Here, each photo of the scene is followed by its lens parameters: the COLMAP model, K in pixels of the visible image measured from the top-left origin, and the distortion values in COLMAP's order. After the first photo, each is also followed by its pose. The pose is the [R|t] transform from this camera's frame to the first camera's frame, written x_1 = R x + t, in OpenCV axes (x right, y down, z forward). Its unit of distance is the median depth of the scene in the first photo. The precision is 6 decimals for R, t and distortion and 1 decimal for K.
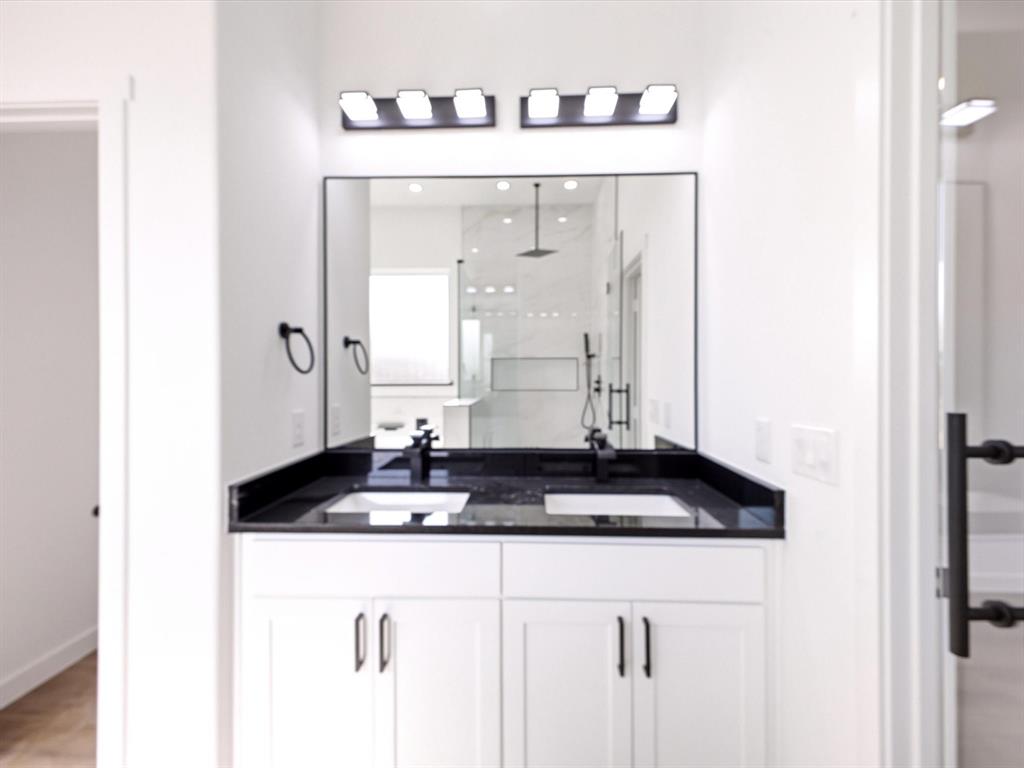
lens RADIAL K [[461.3, 0, 514.3], [0, 461.3, 380.6], [0, 0, 1]] dist [0.001097, -0.000014]
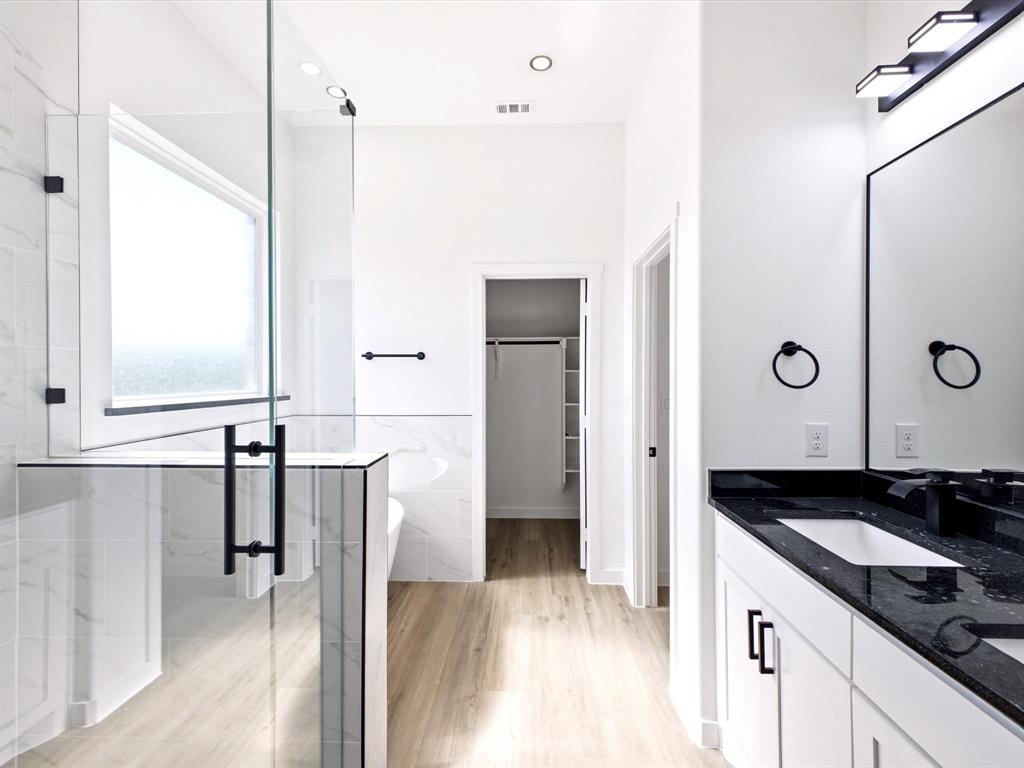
lens RADIAL K [[461.3, 0, 514.3], [0, 461.3, 380.6], [0, 0, 1]] dist [0.001097, -0.000014]
pose [[-0.001693, 0.003770, -0.999991, 0.523310], [-0.016749, 0.999853, 0.003798, -0.021851], [0.999858, 0.016756, -0.001630, 0.299285]]
